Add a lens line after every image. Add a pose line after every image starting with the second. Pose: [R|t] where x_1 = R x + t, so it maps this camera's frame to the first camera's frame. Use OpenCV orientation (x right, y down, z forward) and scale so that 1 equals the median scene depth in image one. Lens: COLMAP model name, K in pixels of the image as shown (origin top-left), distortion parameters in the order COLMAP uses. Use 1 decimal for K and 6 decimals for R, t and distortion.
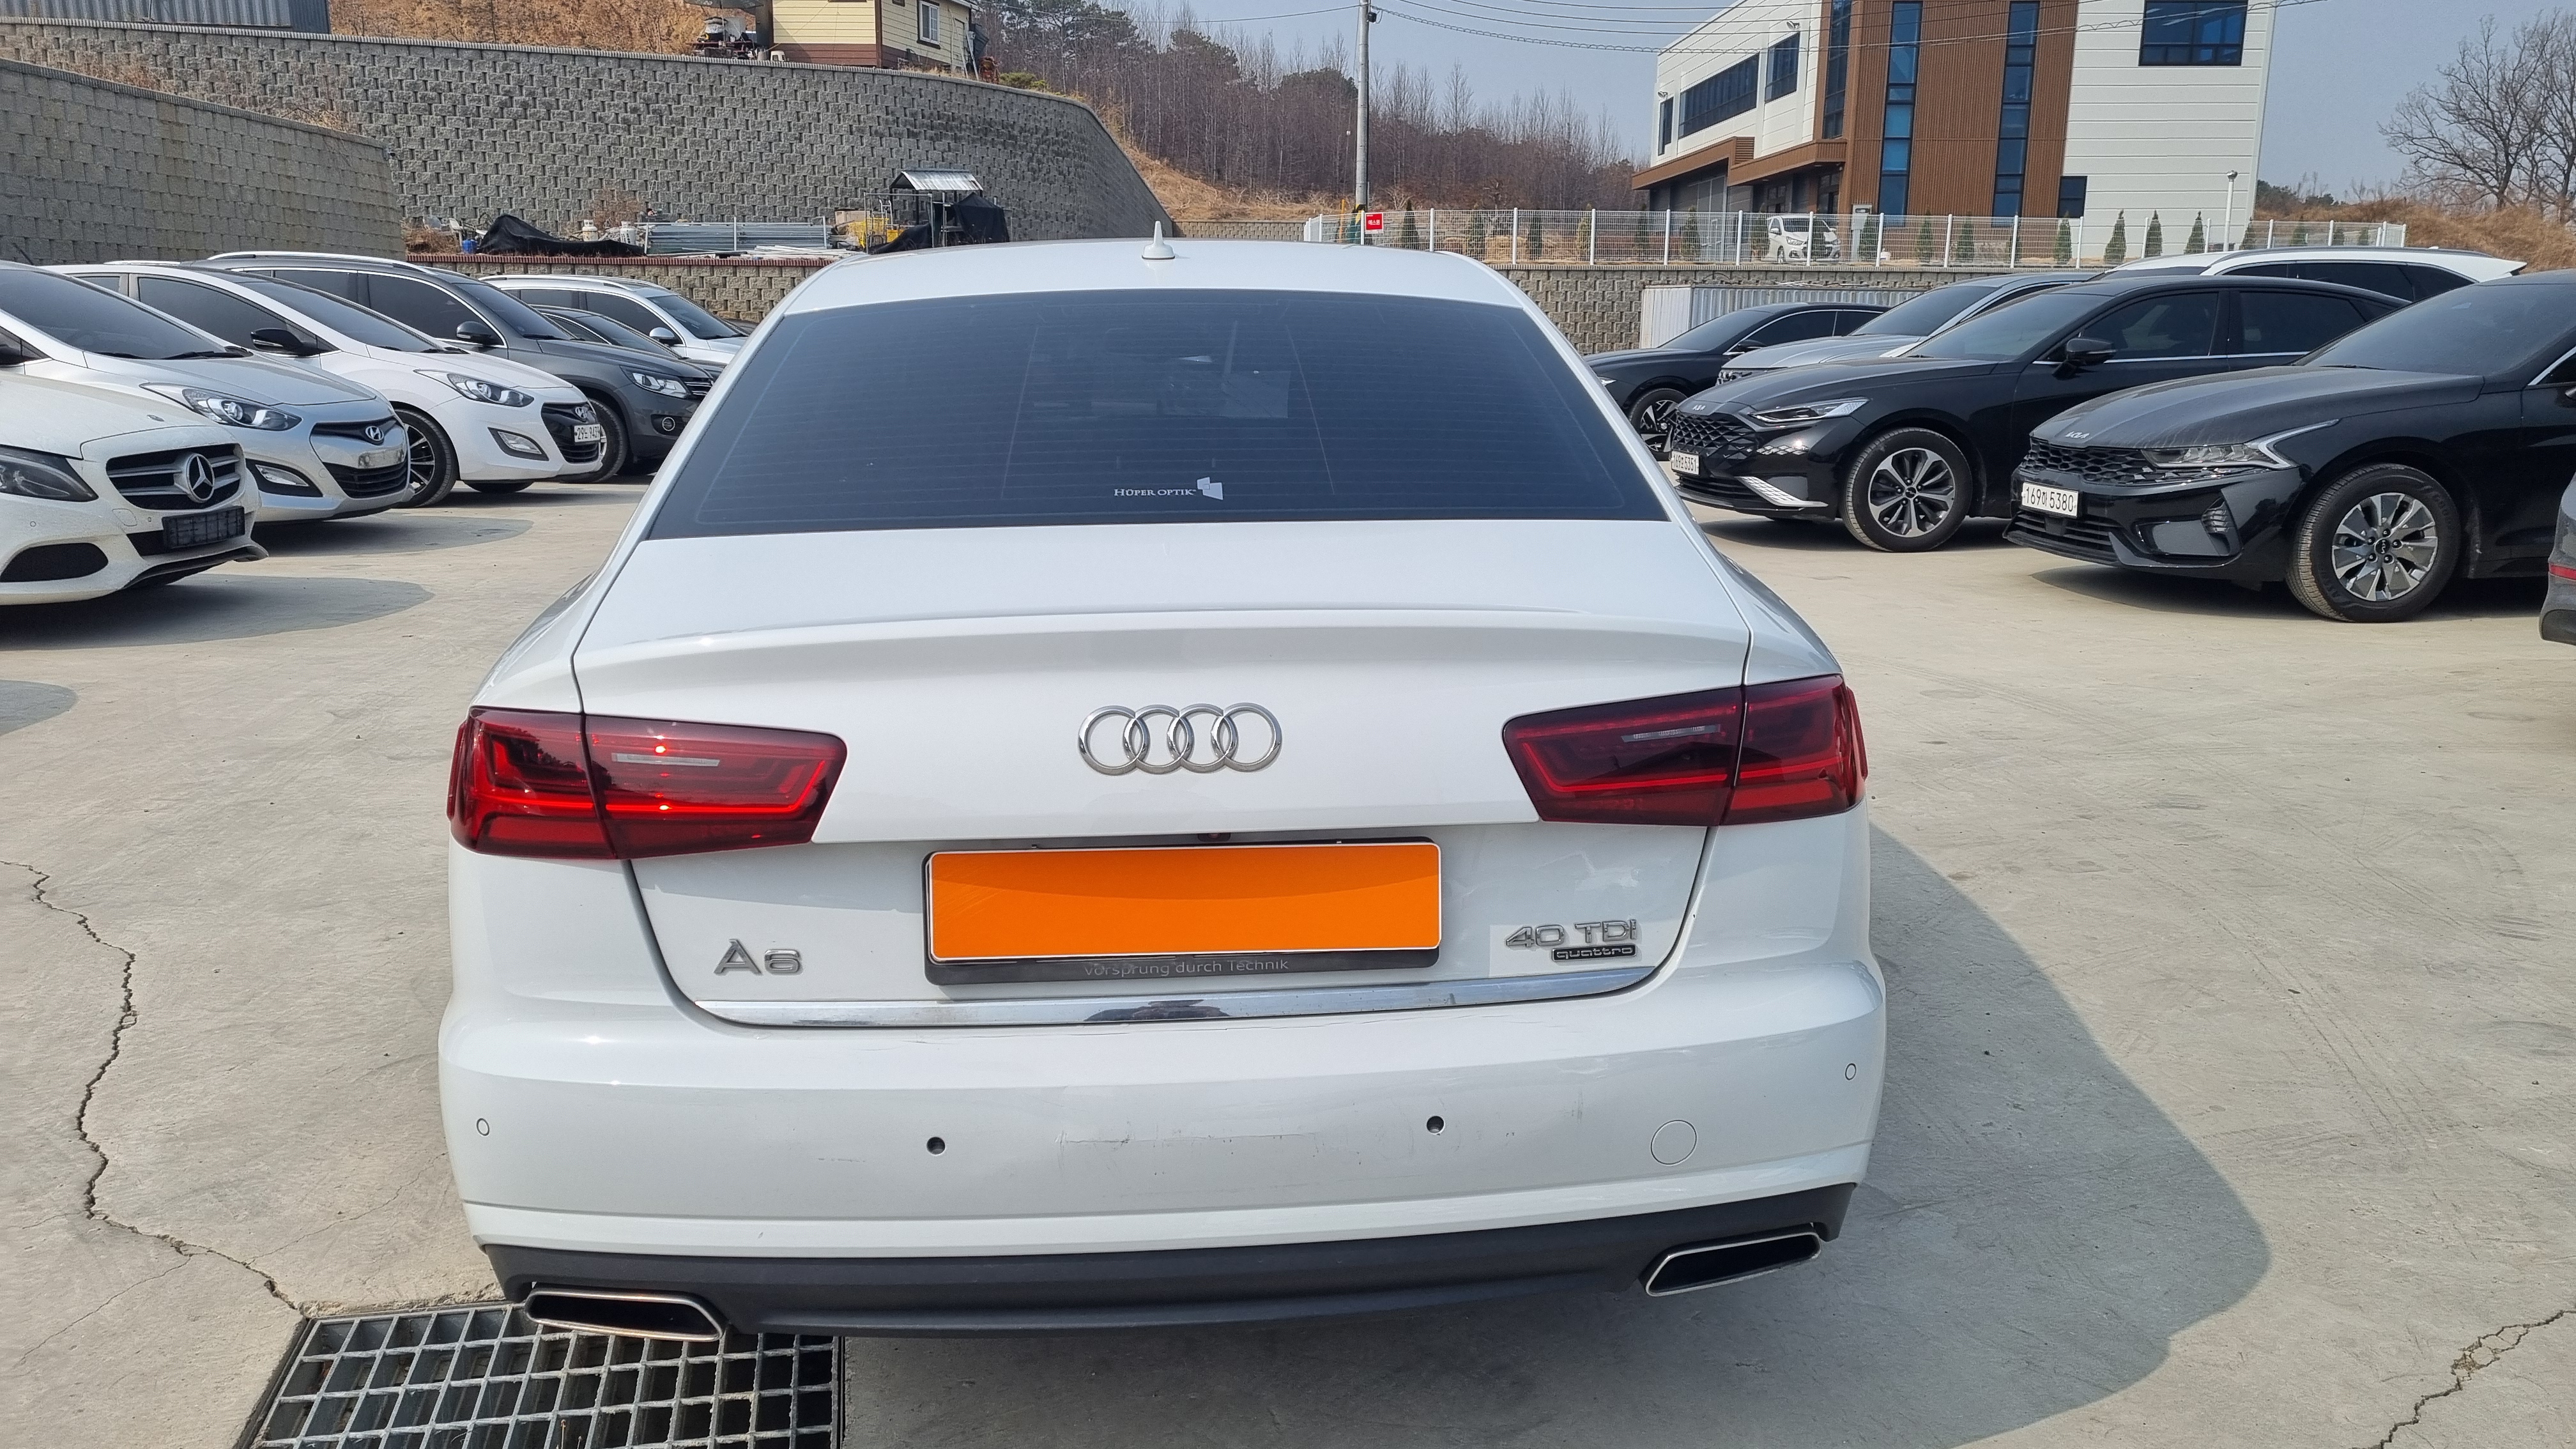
lens RADIAL K [[1939.2, 0, 1301.8], [0, 1939.2, 784.8], [0, 0, 1]] dist [0.061118, -0.044699]
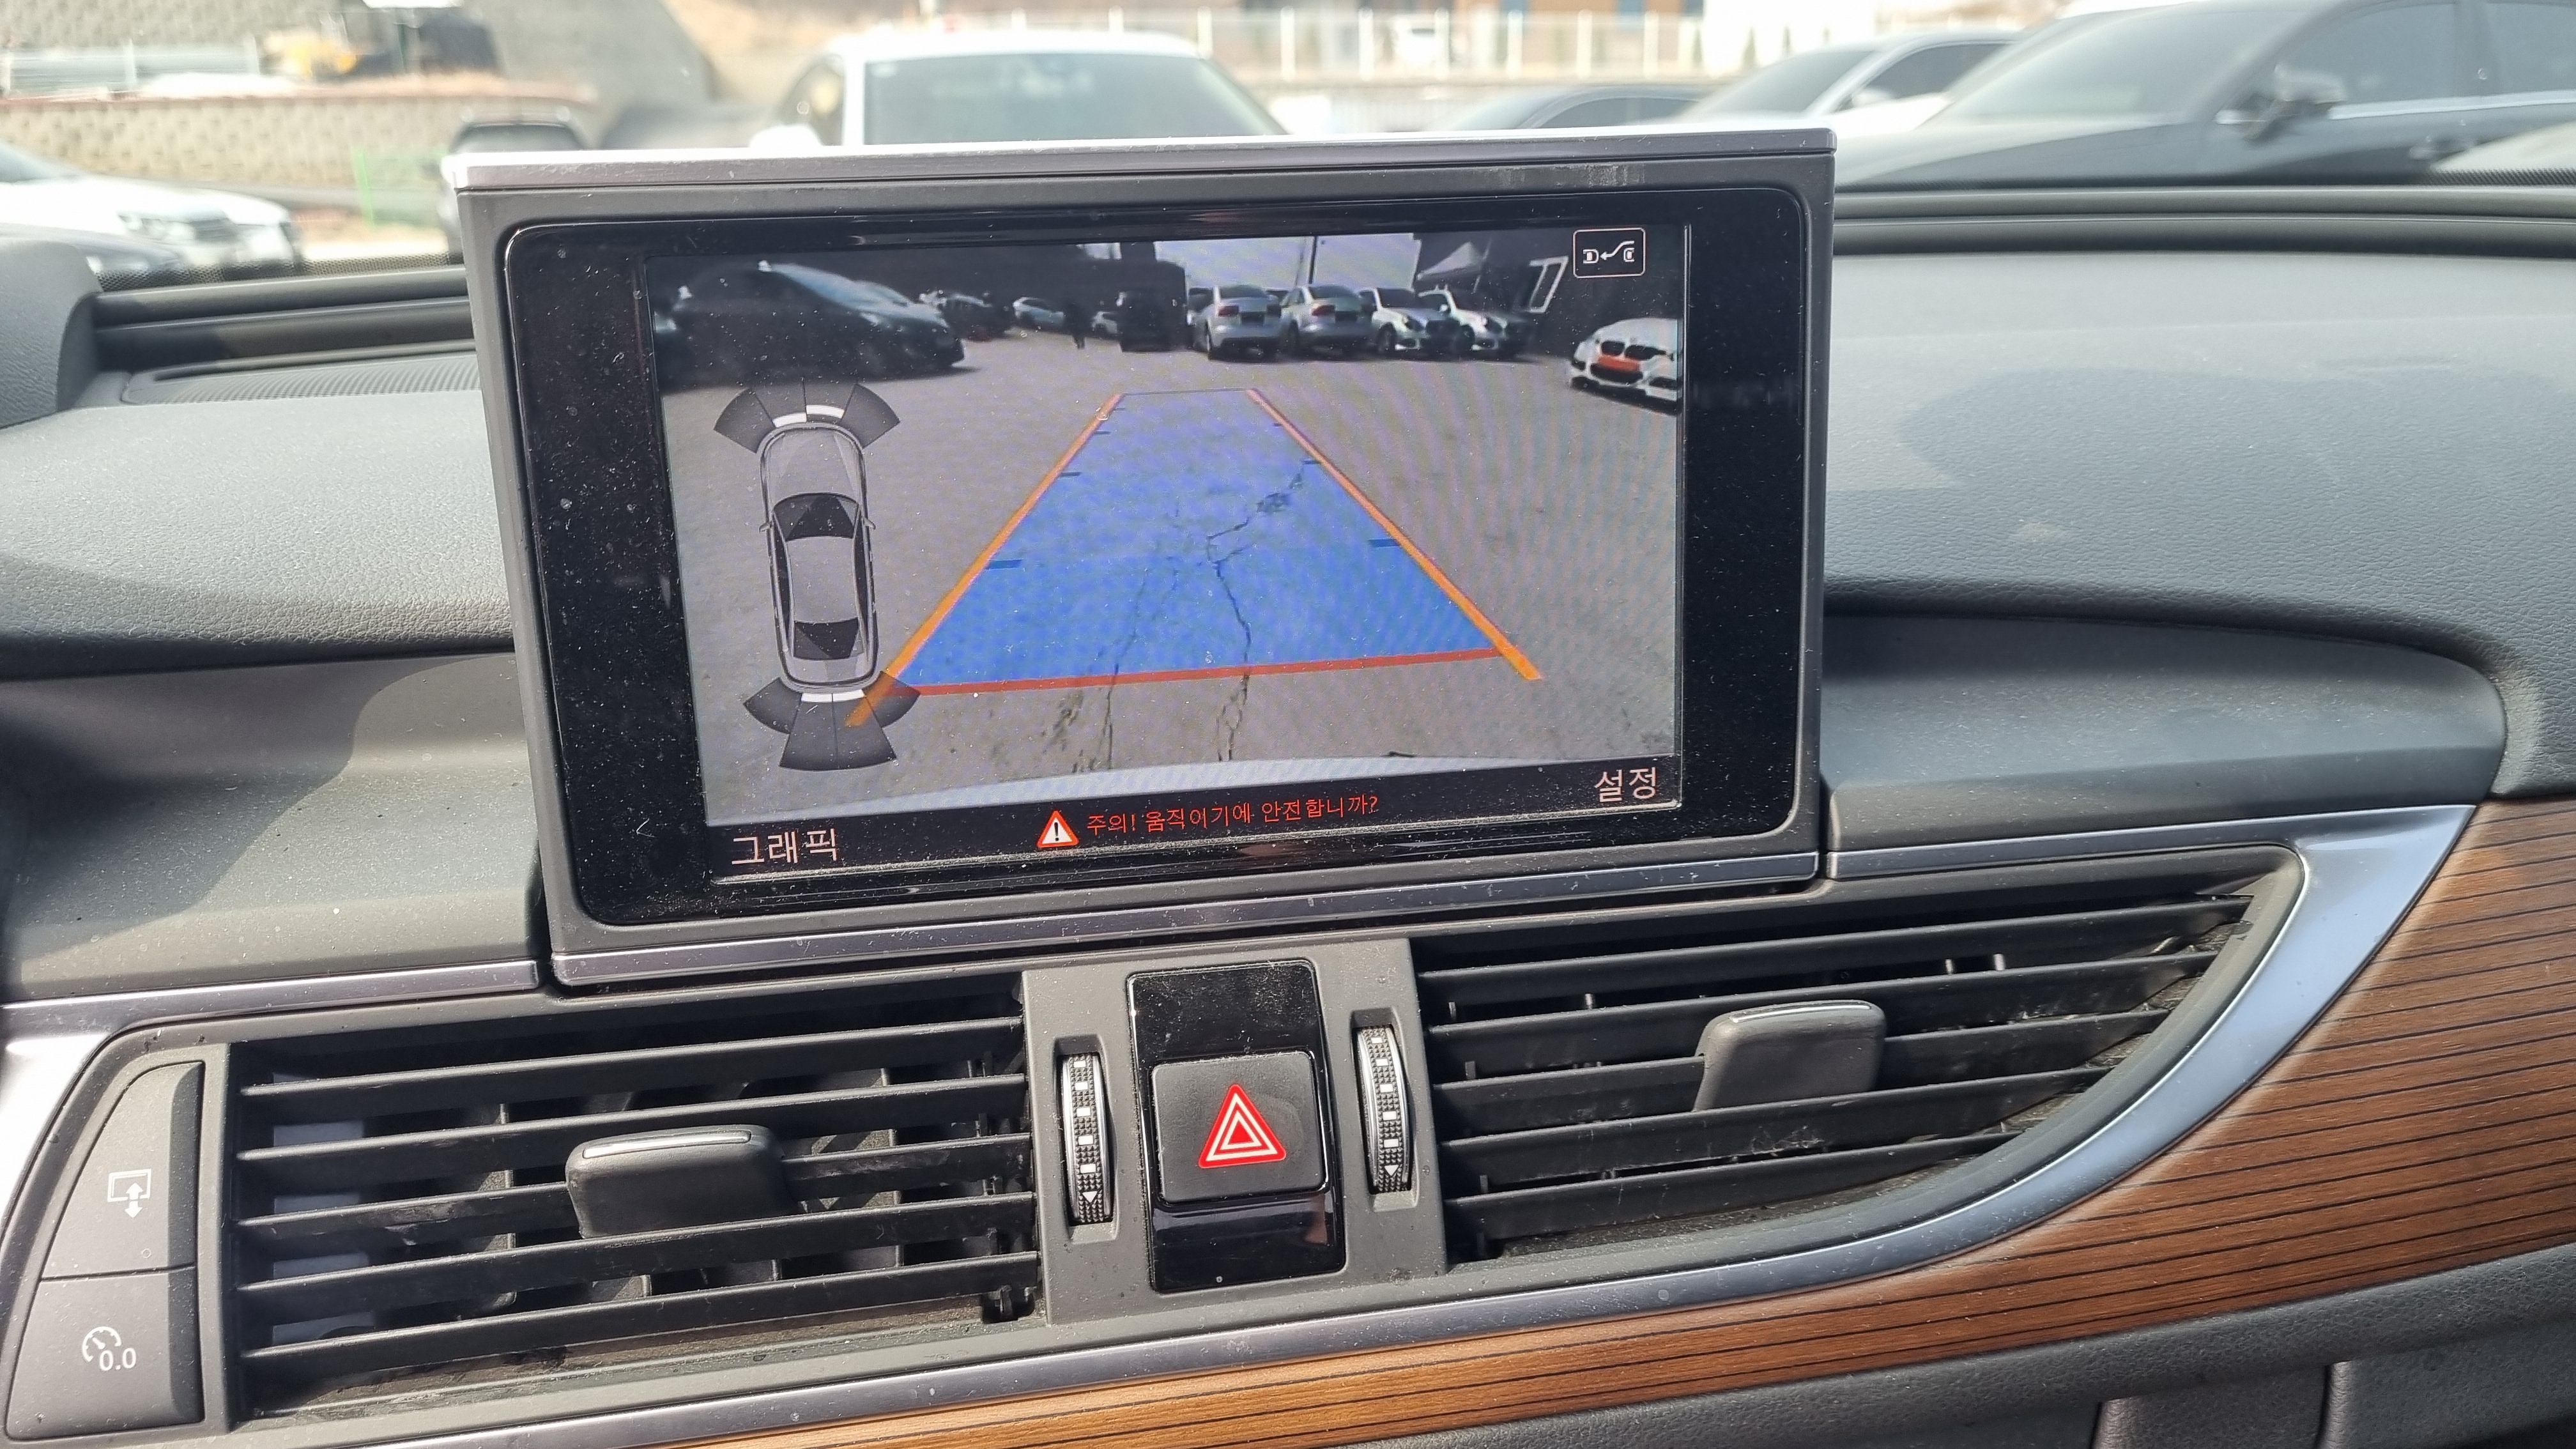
lens RADIAL K [[1939.2, 0, 1270.4], [0, 1939.2, 736.8], [0, 0, 1]] dist [0.061118, -0.044699]
pose [[0.978672, -0.089544, 0.184888, -0.010058], [0.079860, 0.995047, 0.059194, -0.020222], [-0.189273, -0.043166, 0.980975, 0.108640]]
